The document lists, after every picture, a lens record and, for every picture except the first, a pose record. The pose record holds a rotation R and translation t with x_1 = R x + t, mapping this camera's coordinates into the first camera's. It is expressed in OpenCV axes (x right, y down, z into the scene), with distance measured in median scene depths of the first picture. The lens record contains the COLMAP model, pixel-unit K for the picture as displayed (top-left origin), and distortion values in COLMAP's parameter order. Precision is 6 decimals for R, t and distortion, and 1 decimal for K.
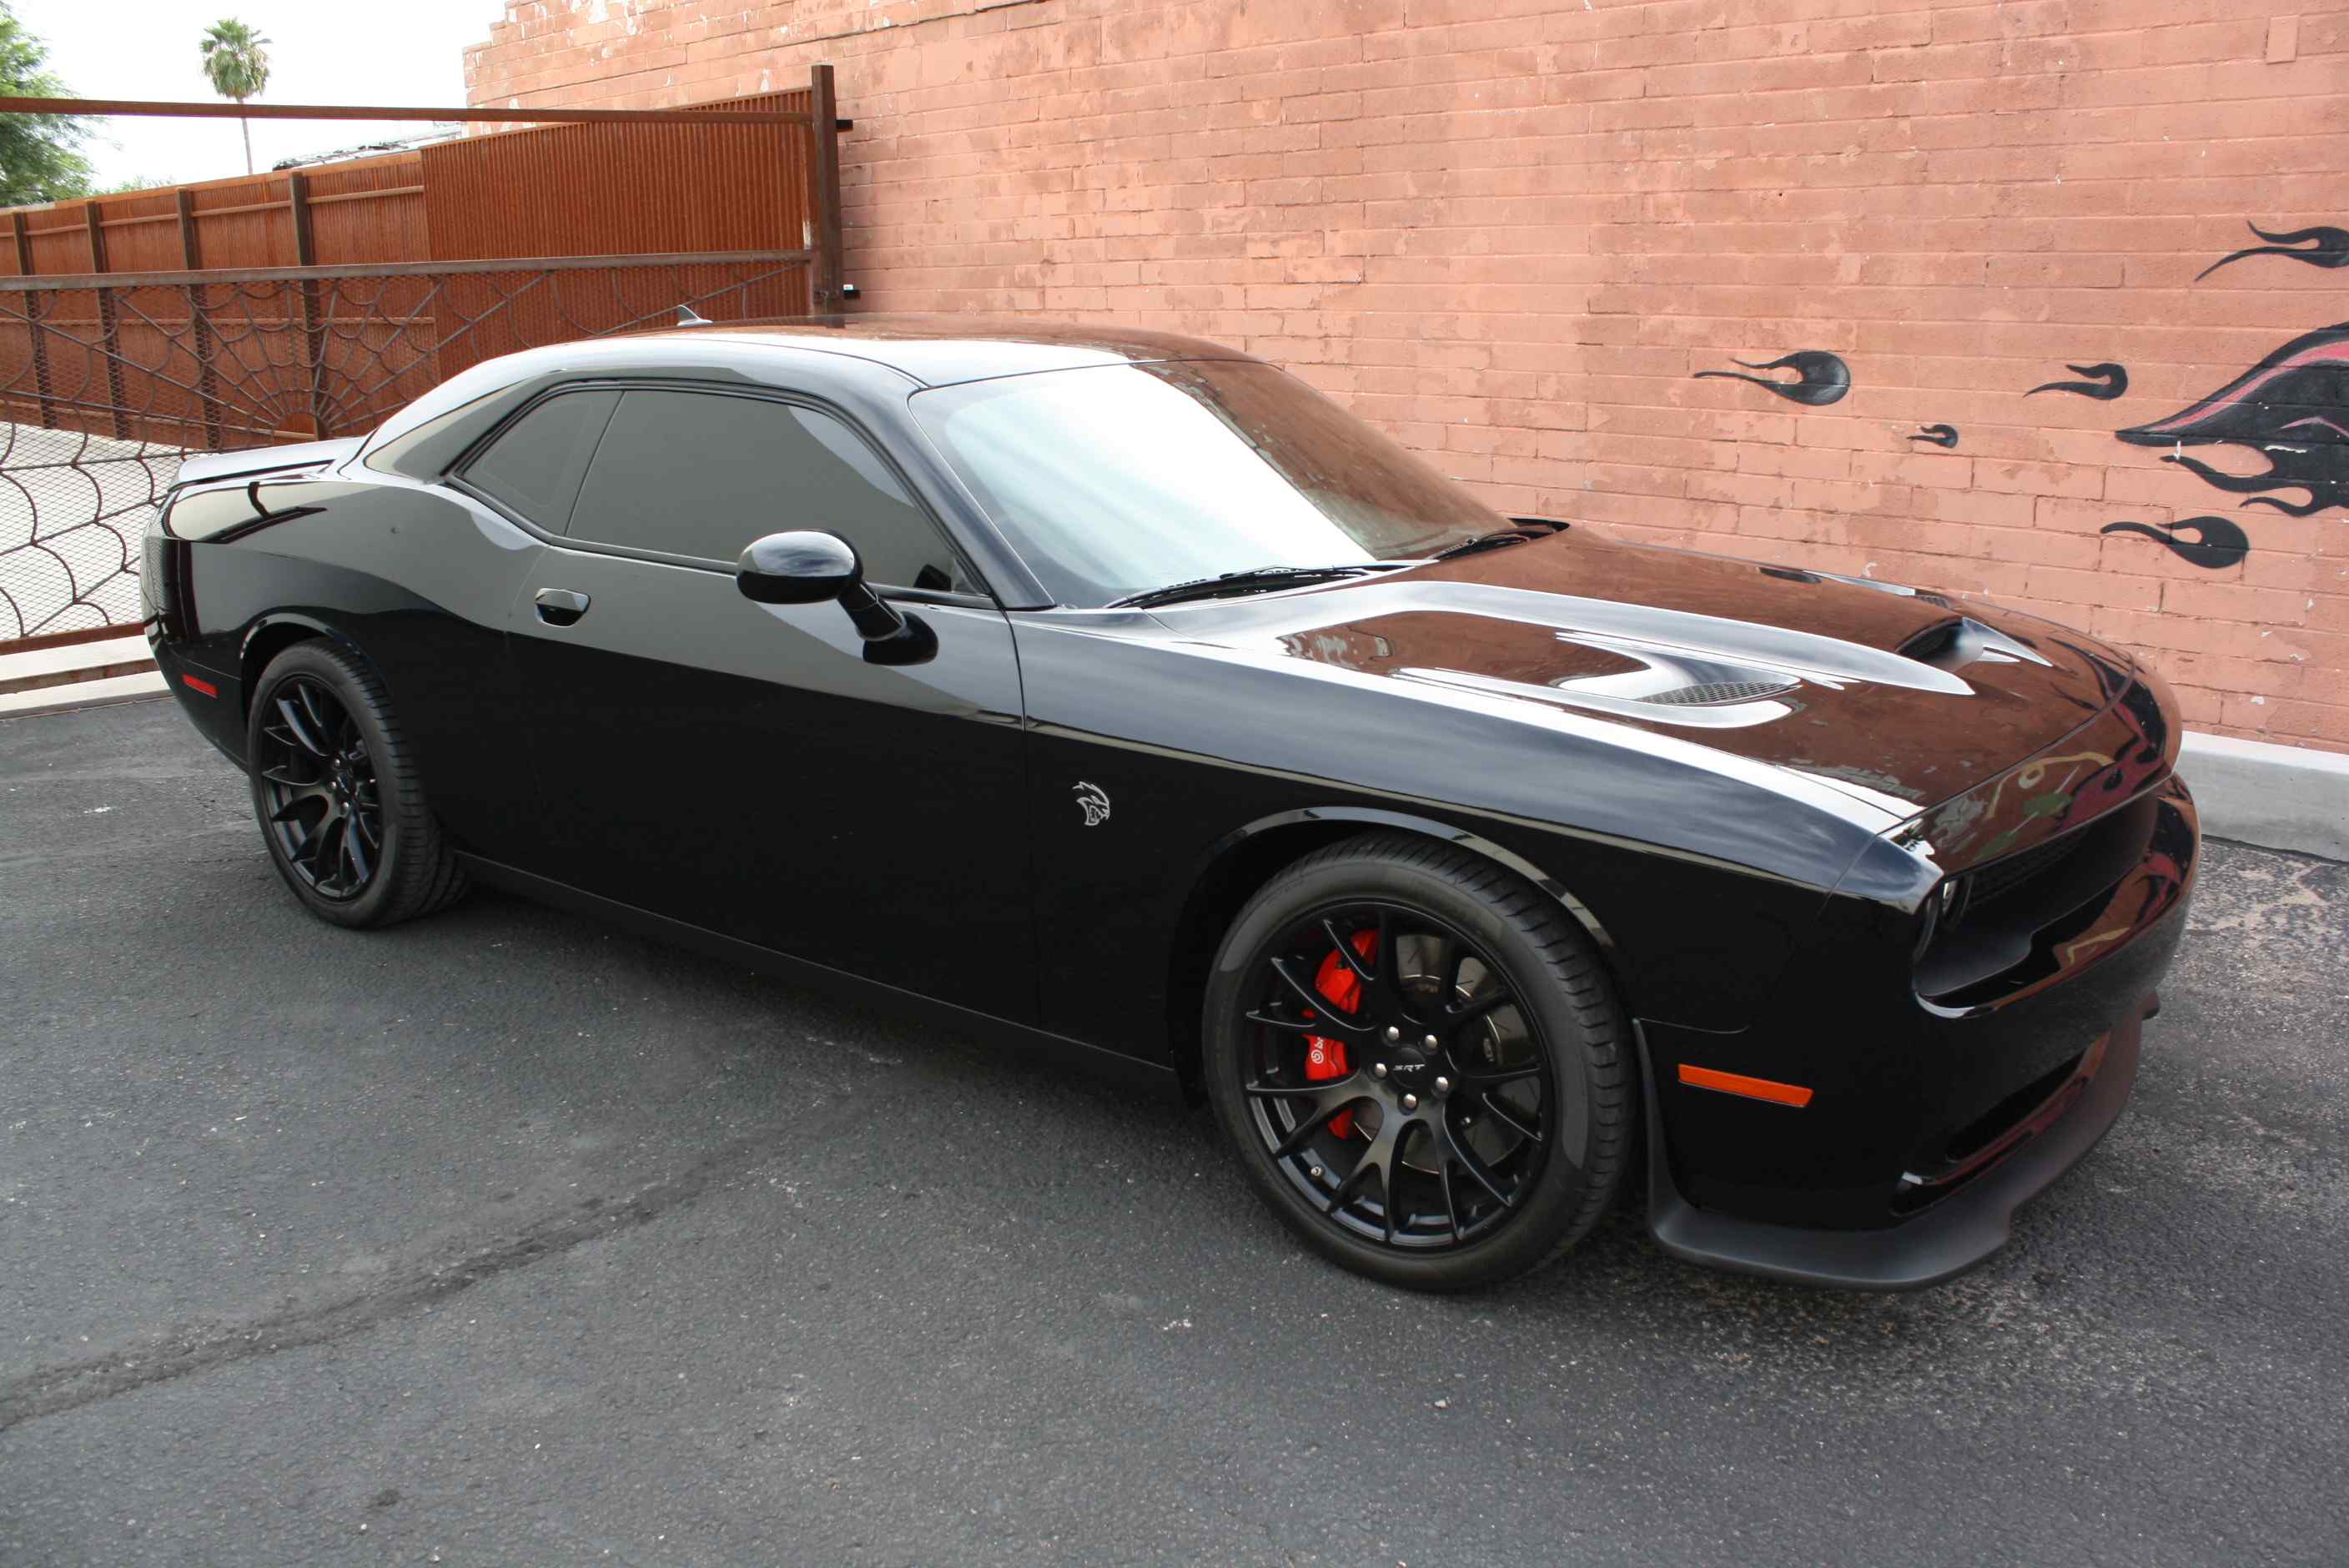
lens RADIAL K [[2002.4, 0, 1173.4], [0, 2002.4, 781.1], [0, 0, 1]] dist [-0.159100, 0.135729]
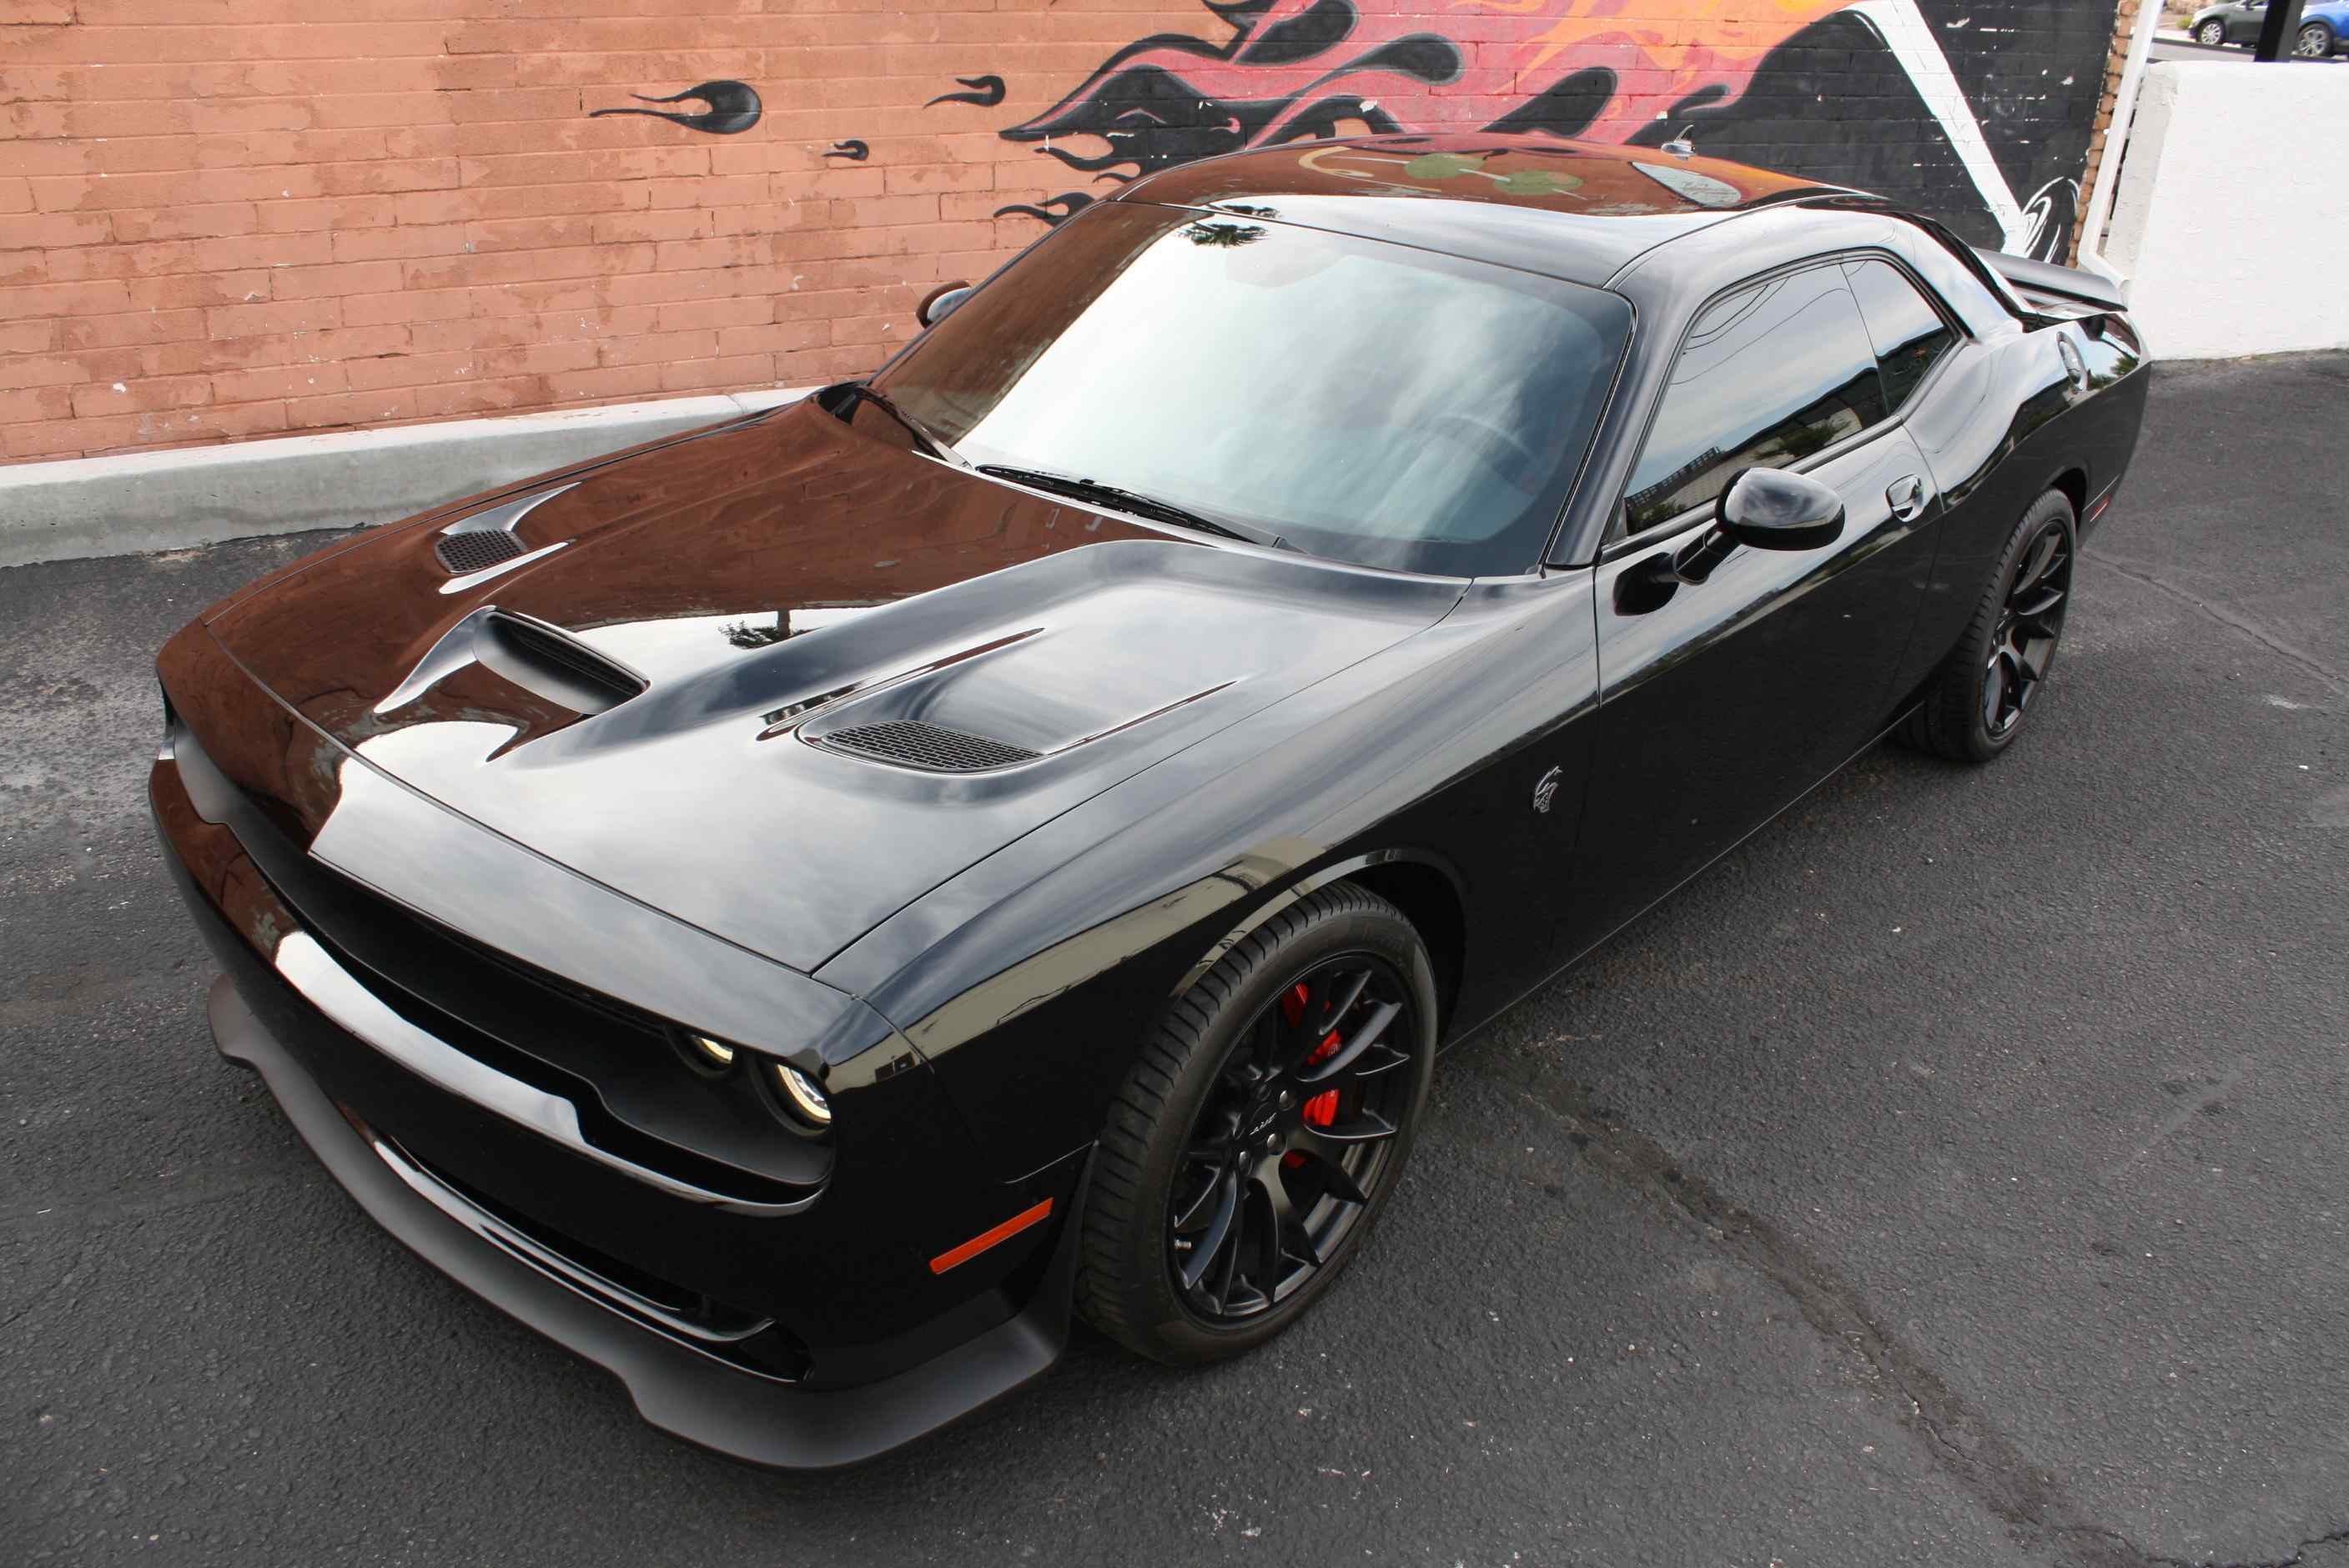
lens RADIAL K [[1966.5, 0, 1195.2], [0, 1966.5, 788.0], [0, 0, 1]] dist [-0.146507, 0.118556]
pose [[0.292485, -0.392558, 0.871981, -0.620663], [0.194216, 0.917237, 0.347787, -0.180660], [-0.936340, 0.067630, 0.344519, 0.446087]]
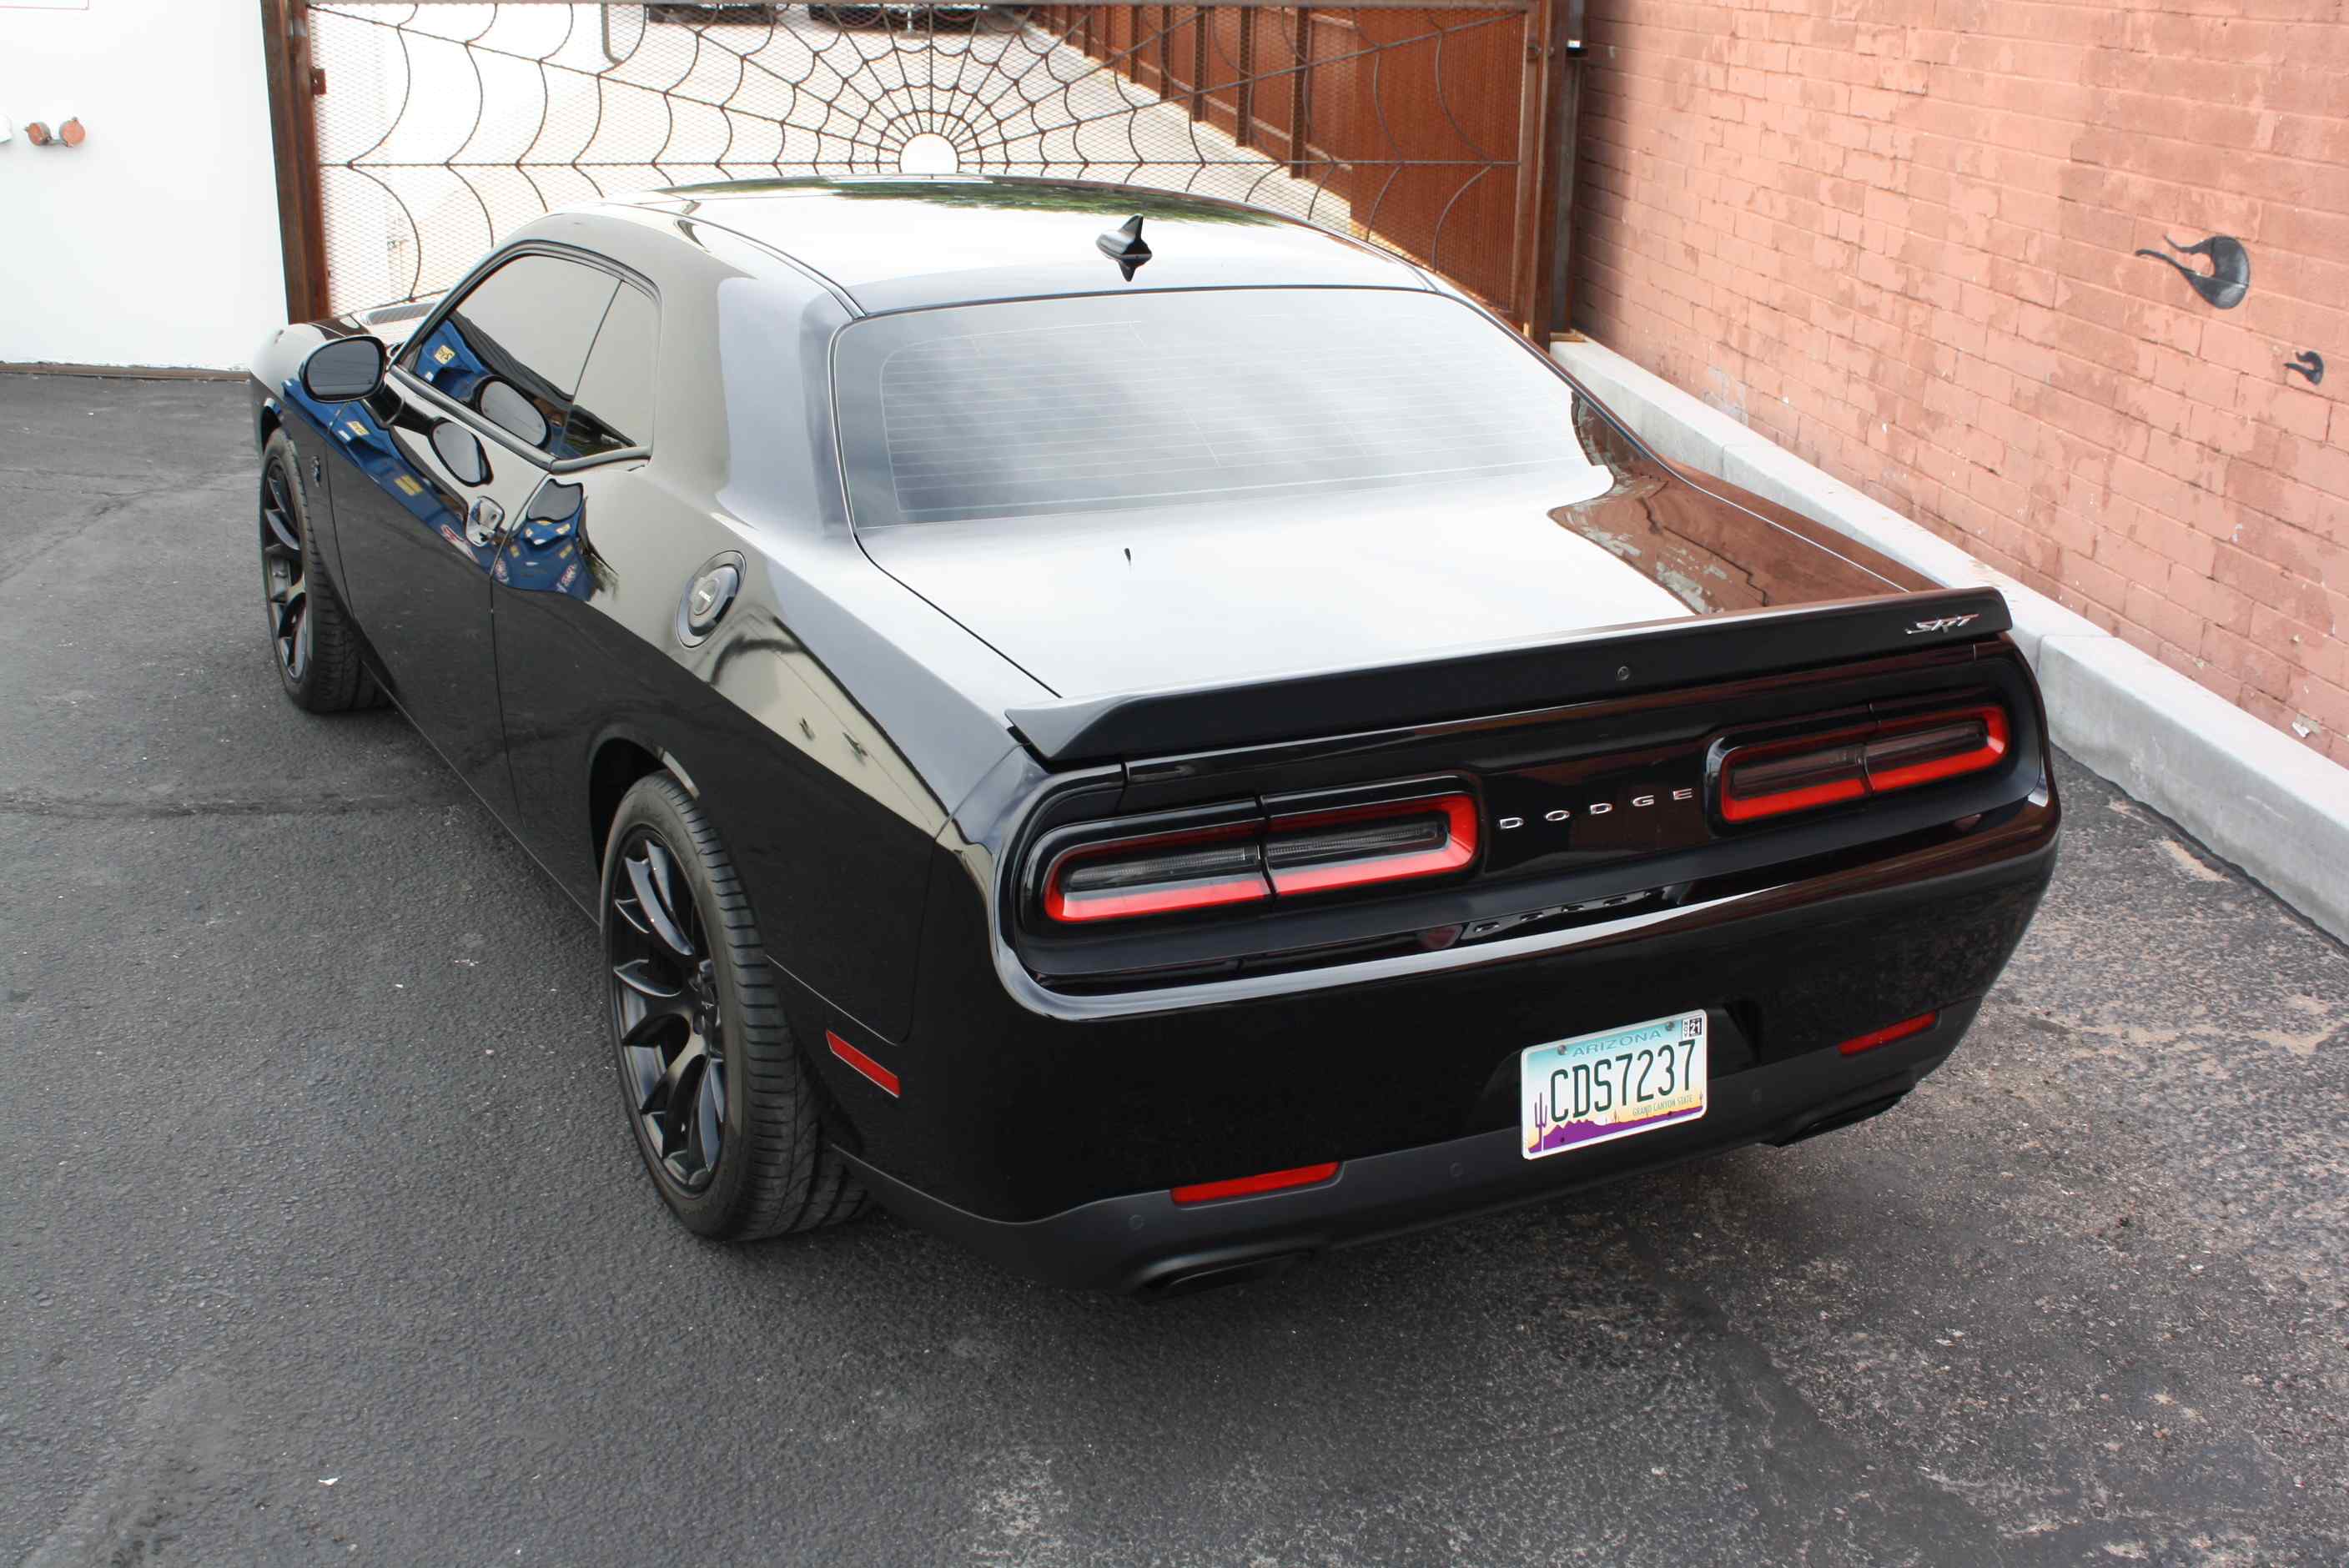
lens RADIAL K [[2549.2, 0, 1197.2], [0, 2549.2, 778.6], [0, 0, 1]] dist [-0.034297, 0.000000]
pose [[0.797117, 0.224588, -0.560504, 0.605202], [-0.185296, 0.974450, 0.126935, -0.064734], [0.574692, 0.002678, 0.818366, -0.033623]]
